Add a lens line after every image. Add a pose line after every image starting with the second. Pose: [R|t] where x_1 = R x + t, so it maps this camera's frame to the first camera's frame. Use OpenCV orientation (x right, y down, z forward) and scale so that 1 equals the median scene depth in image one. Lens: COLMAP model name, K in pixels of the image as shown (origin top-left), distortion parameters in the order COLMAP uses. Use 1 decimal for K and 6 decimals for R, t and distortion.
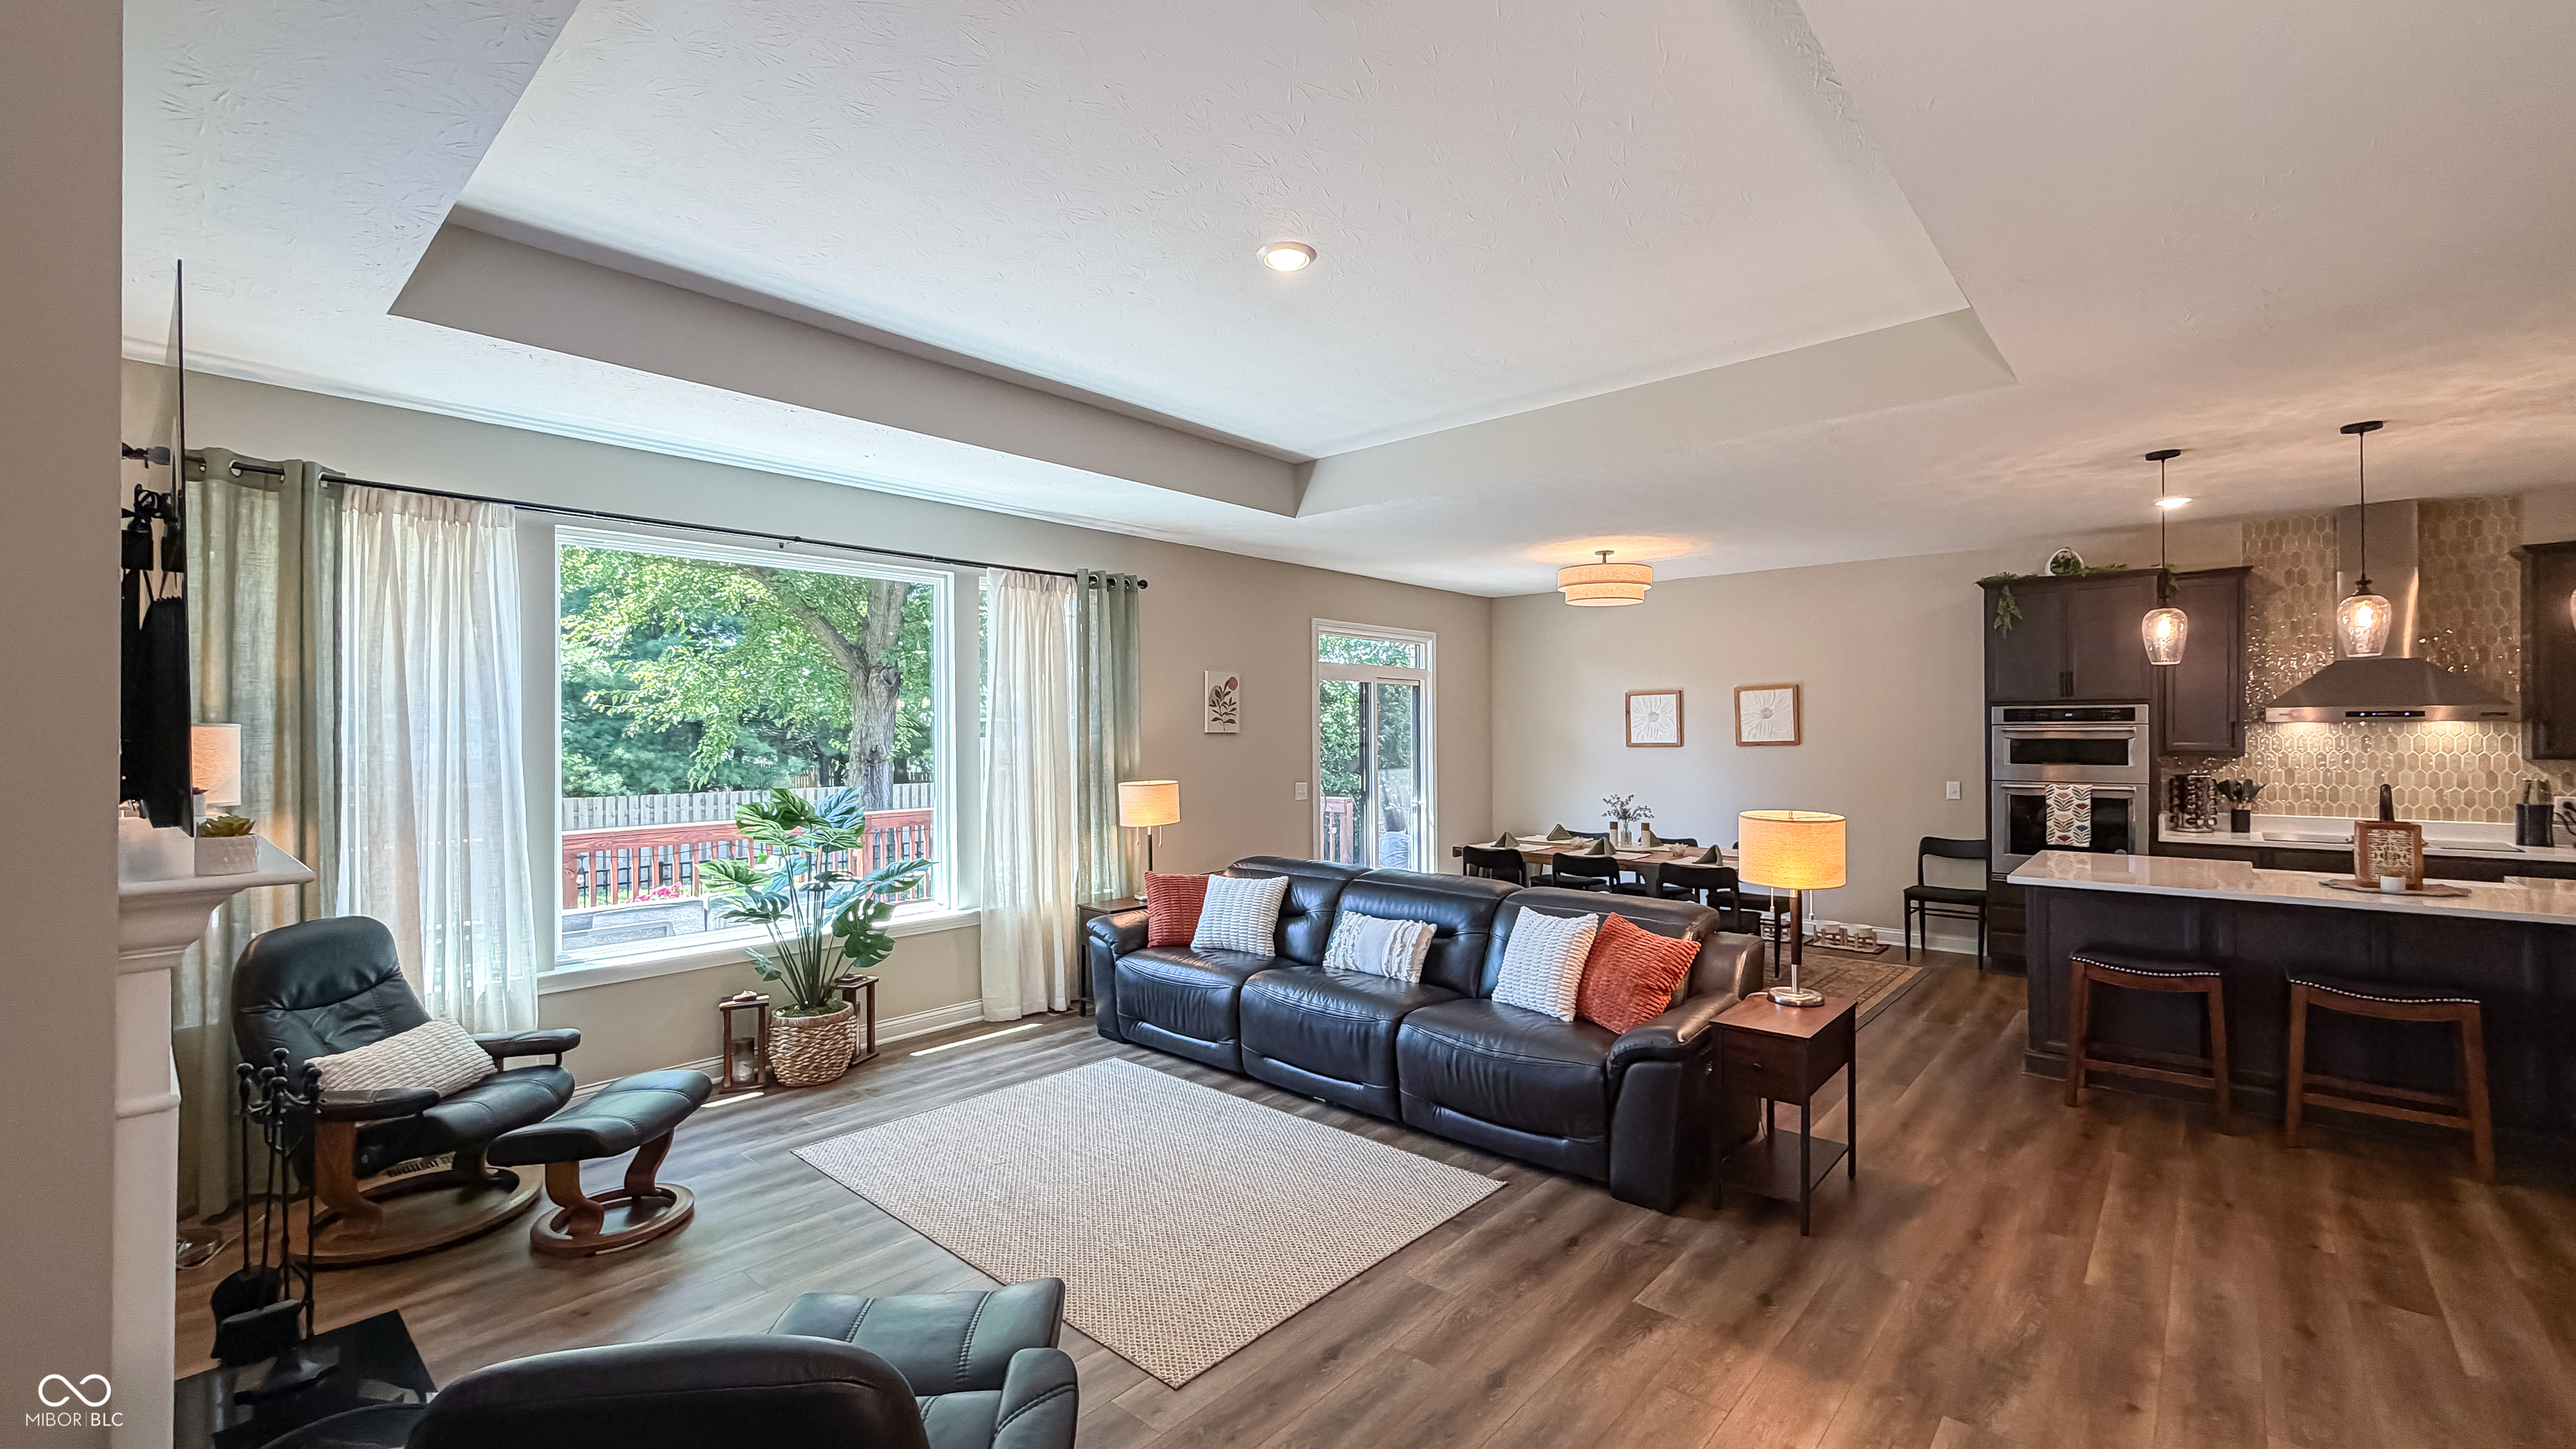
lens RADIAL K [[1045.5, 0, 1287.7], [0, 1045.5, 727.1], [0, 0, 1]] dist [0.000028, 0.000123]
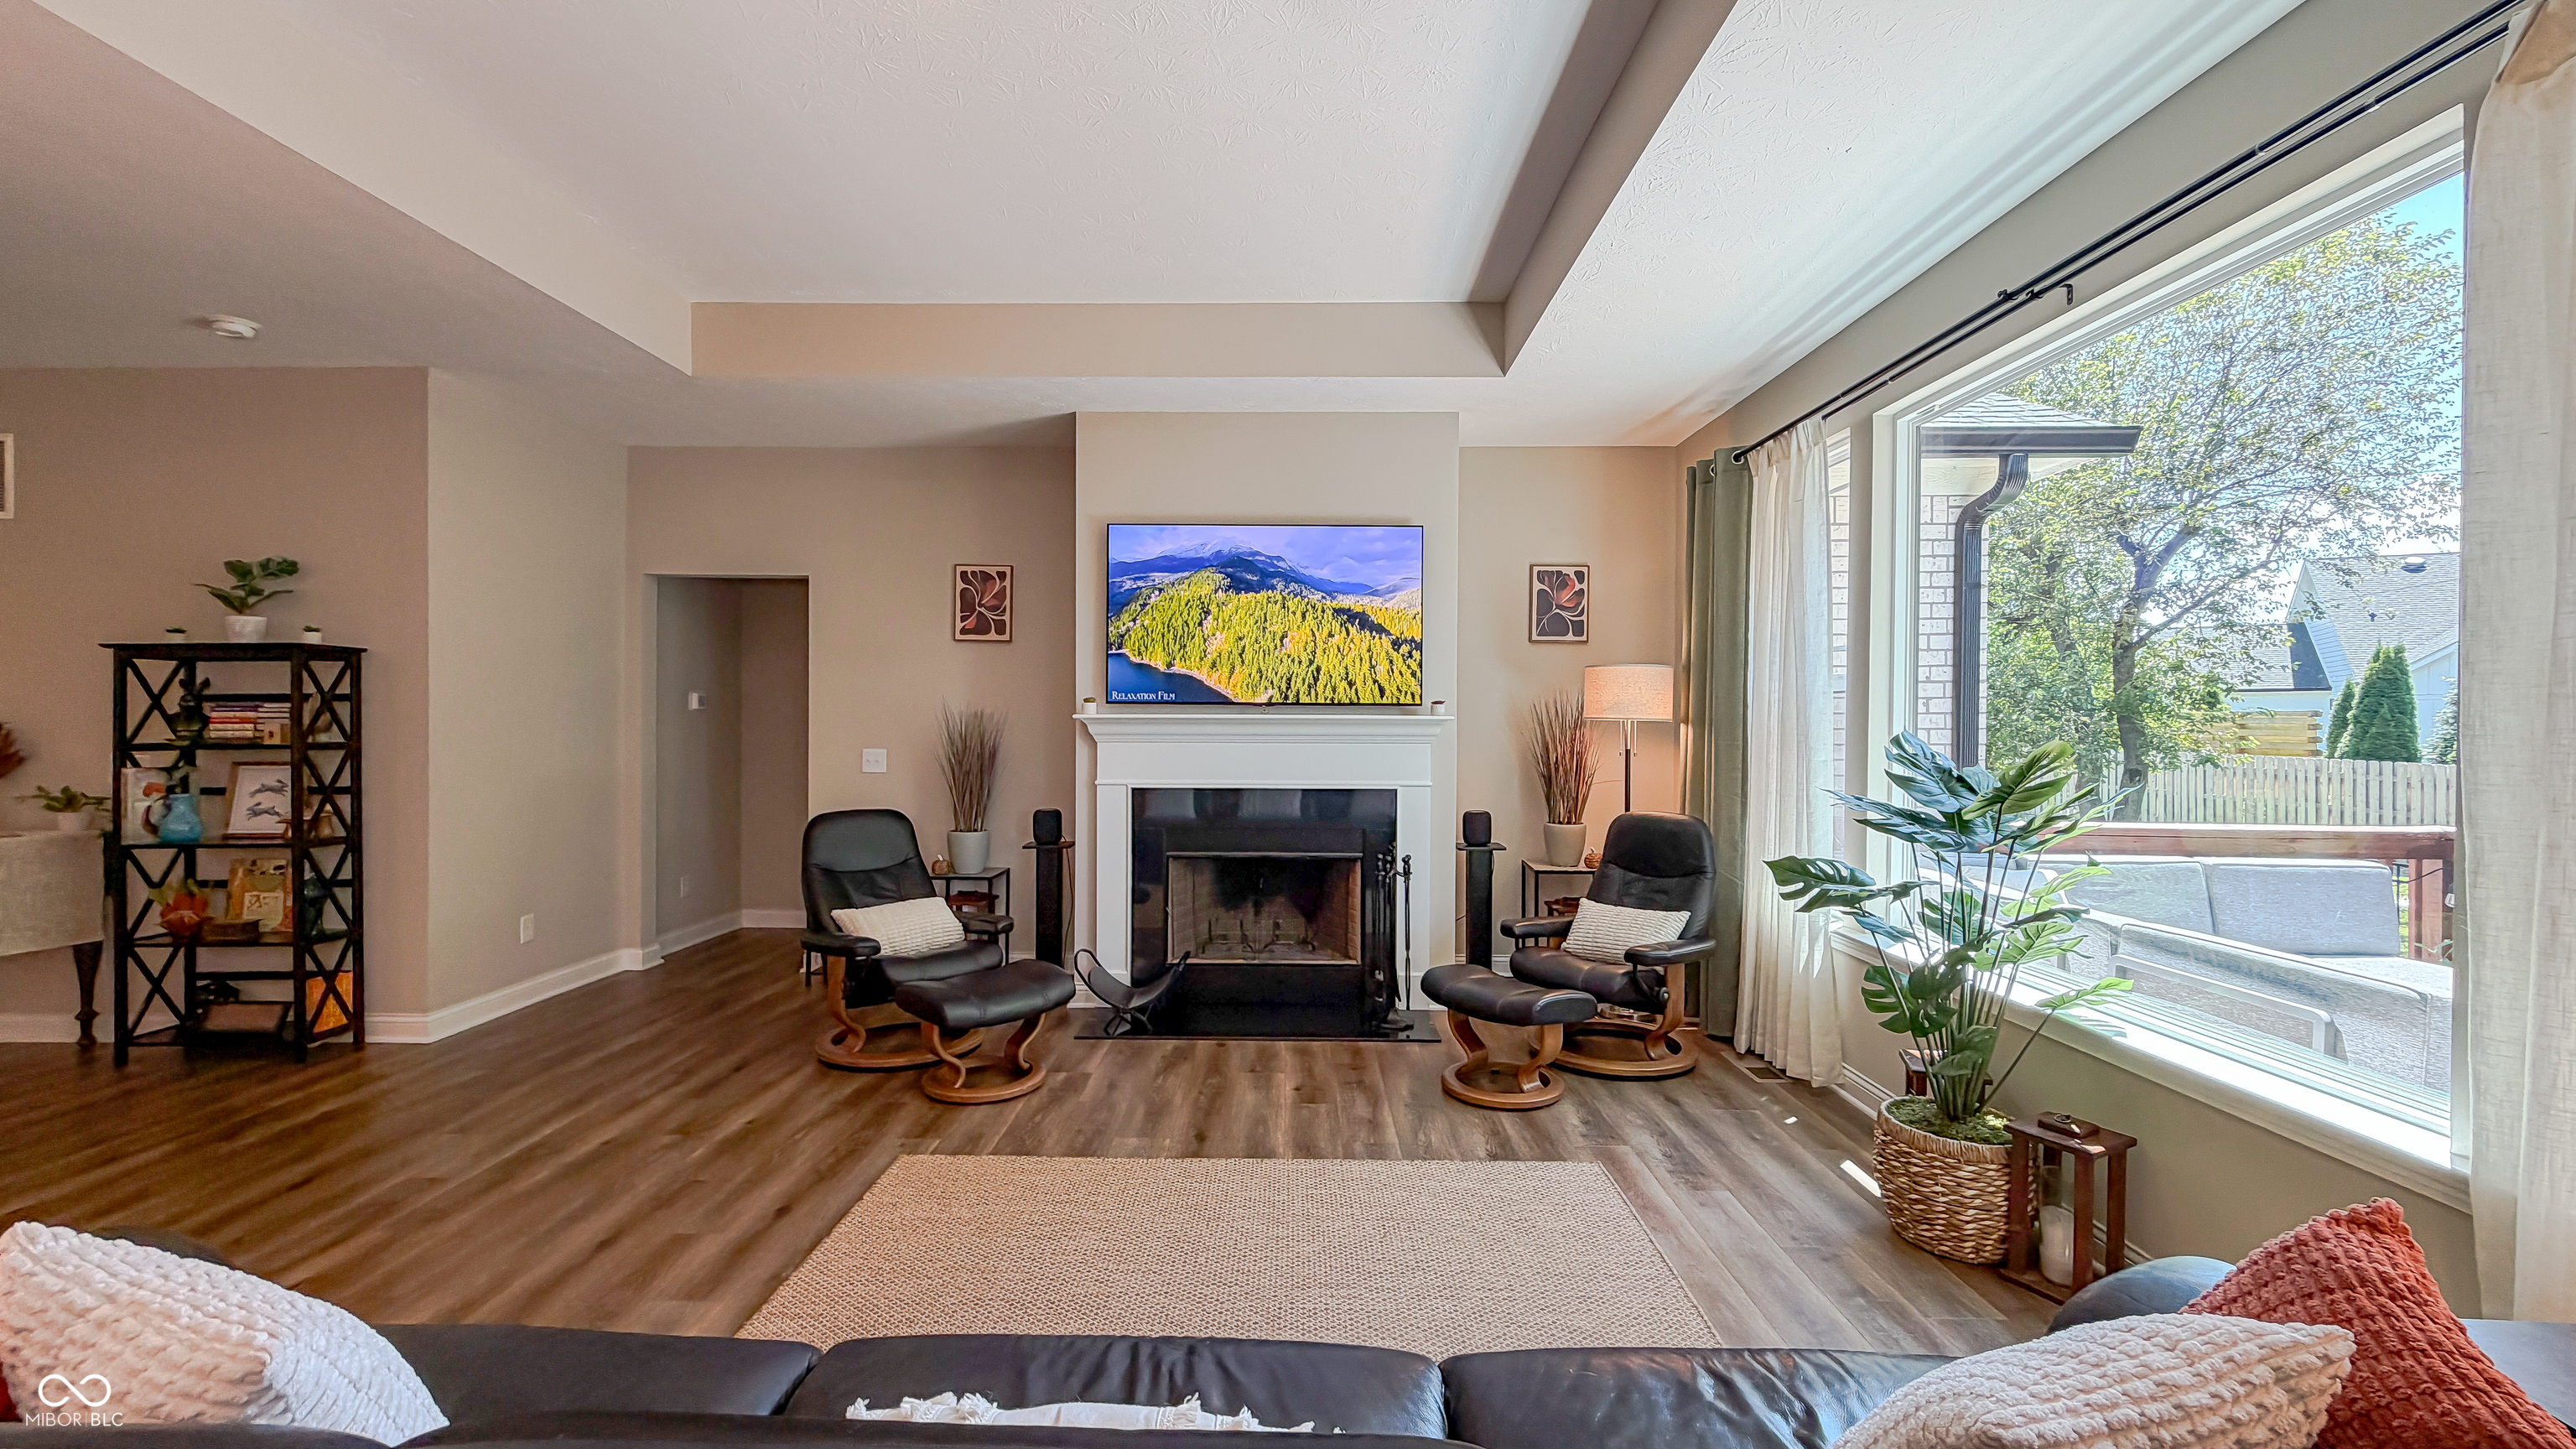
lens RADIAL K [[1029.5, 0, 1282.9], [0, 1029.5, 723.3], [0, 0, 1]] dist [-0.001029, 0.000419]
pose [[-0.751891, 0.004571, -0.659271, 0.168207], [0.002201, 0.999988, 0.004423, 0.041690], [0.659284, 0.001875, -0.751892, 1.020103]]
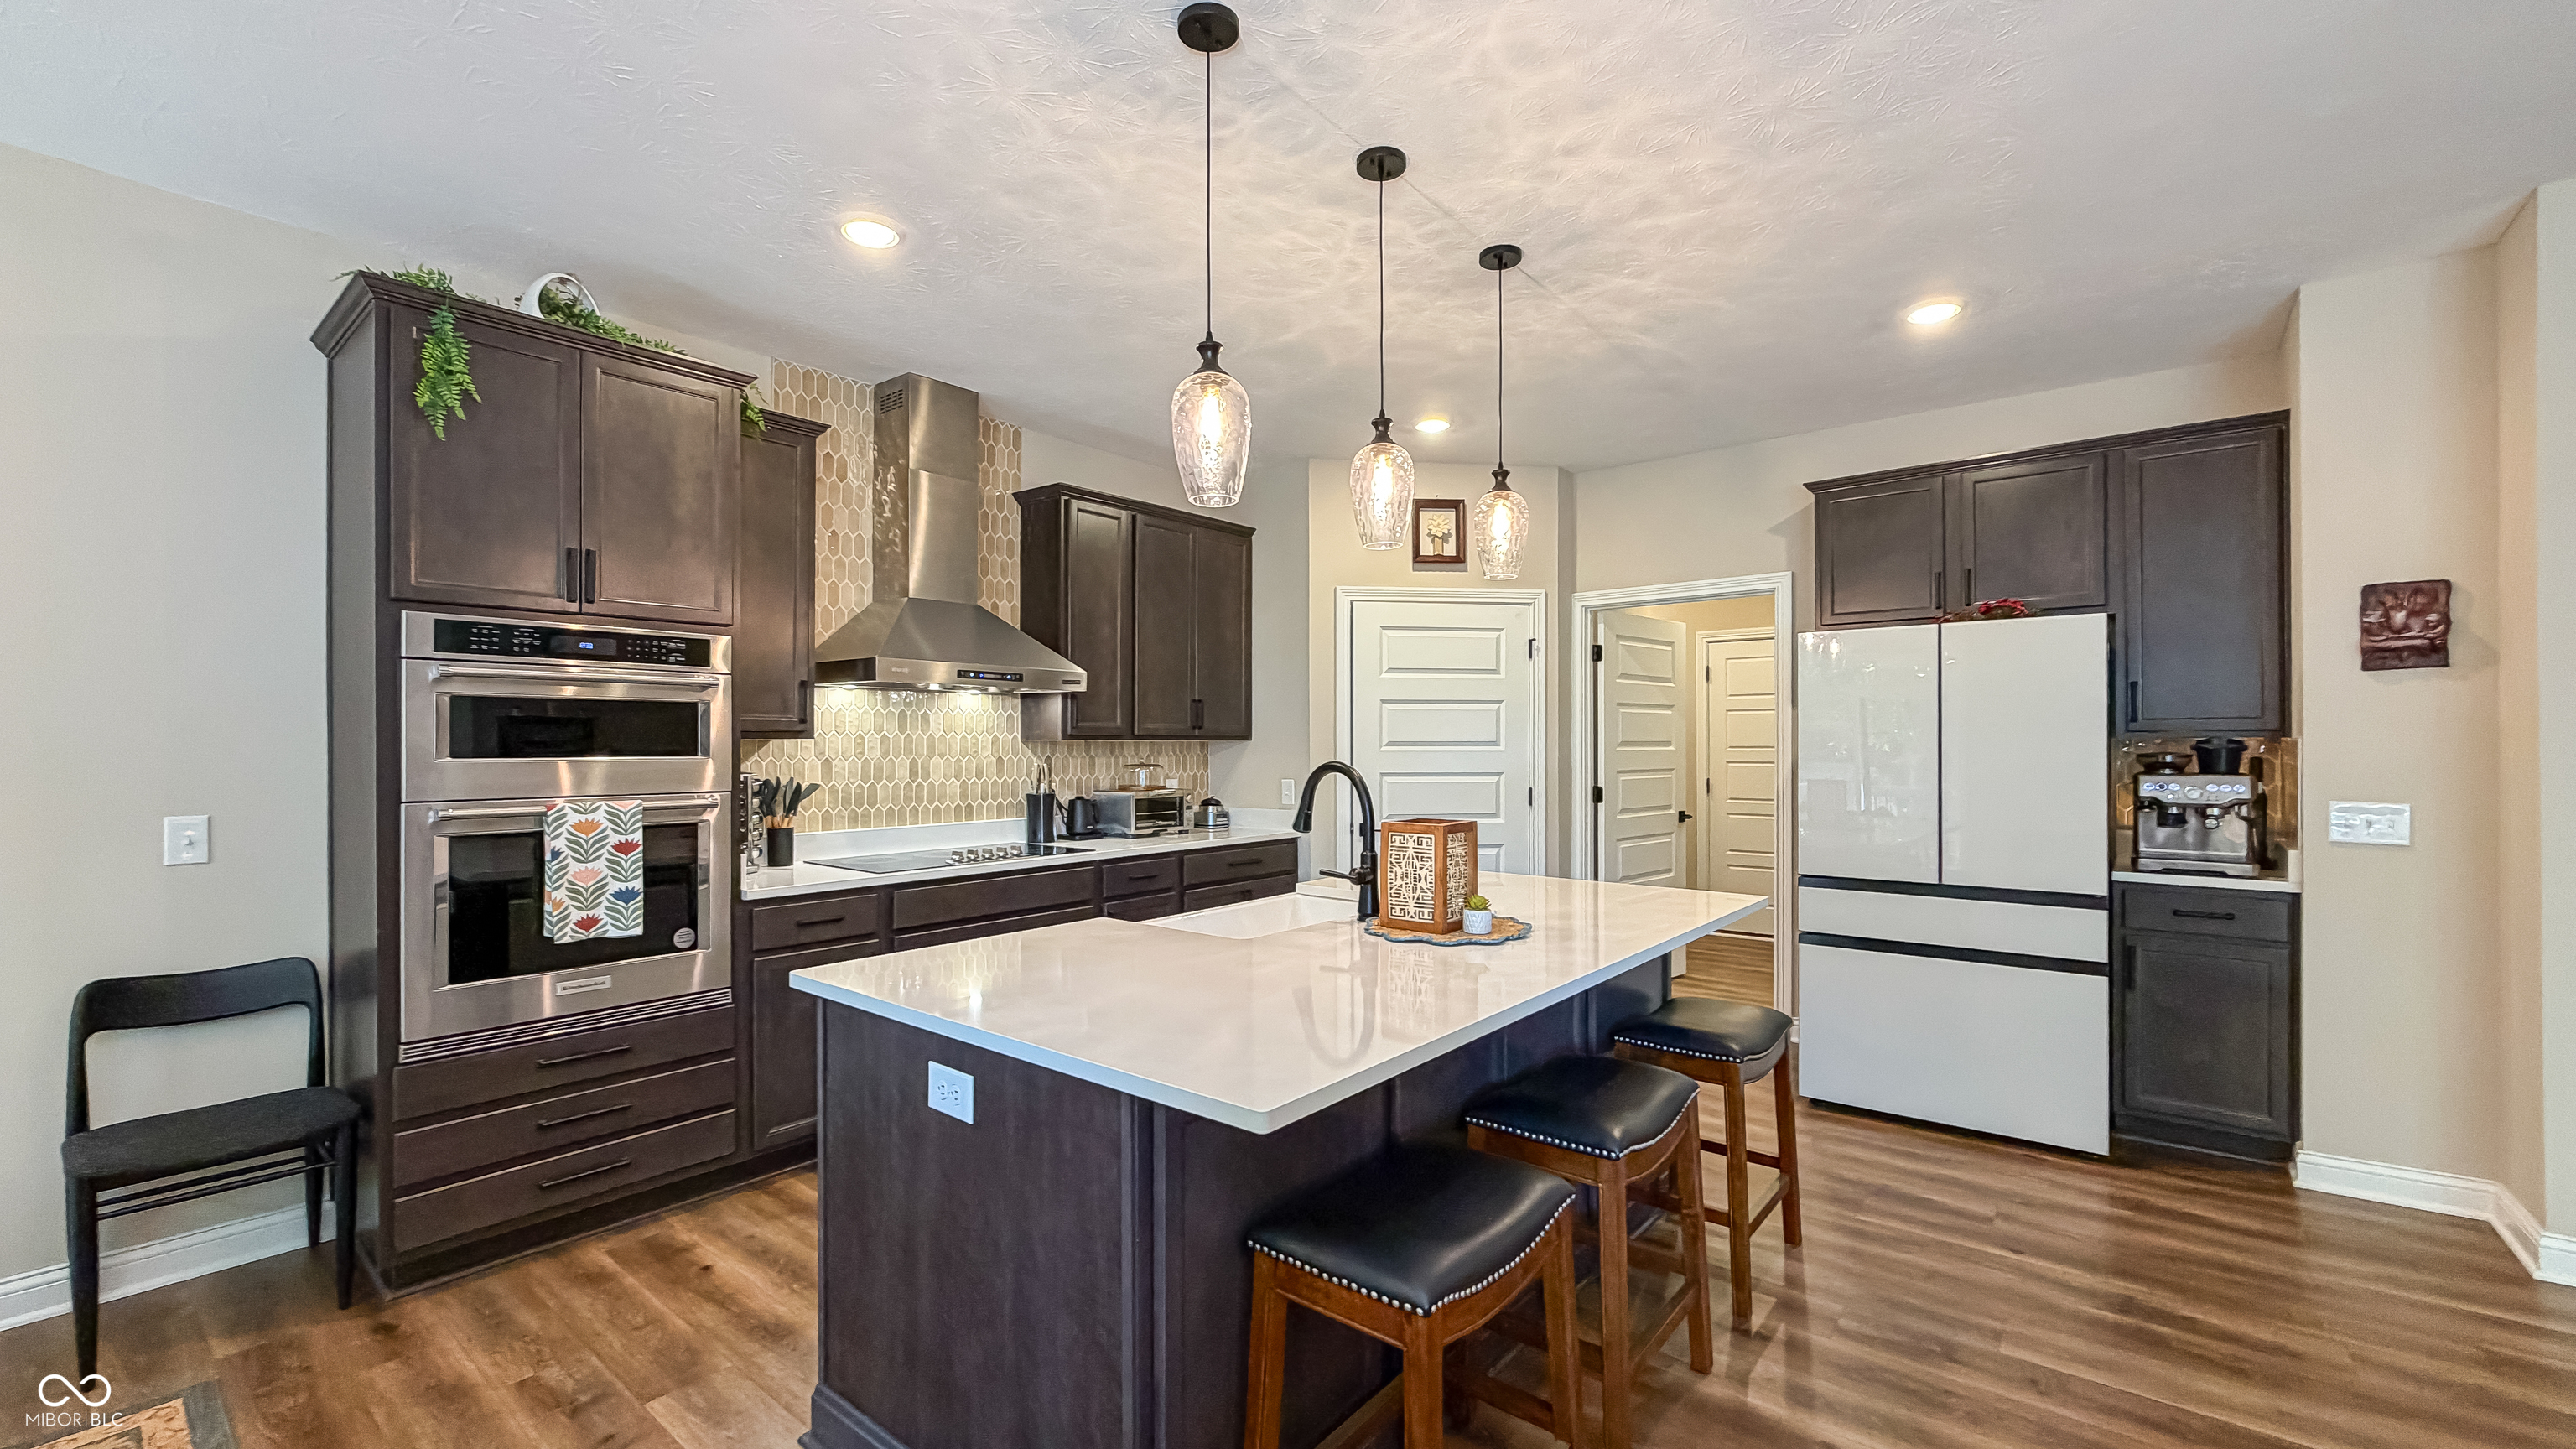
lens RADIAL K [[1036.8, 0, 1280.5], [0, 1036.8, 736.9], [0, 0, 1]] dist [-0.002015, -0.000037]
pose [[-0.039191, 0.011547, 0.999165, 0.339982], [-0.001865, 0.999931, -0.011629, 0.037122], [-0.999230, -0.002319, -0.039166, 0.834974]]
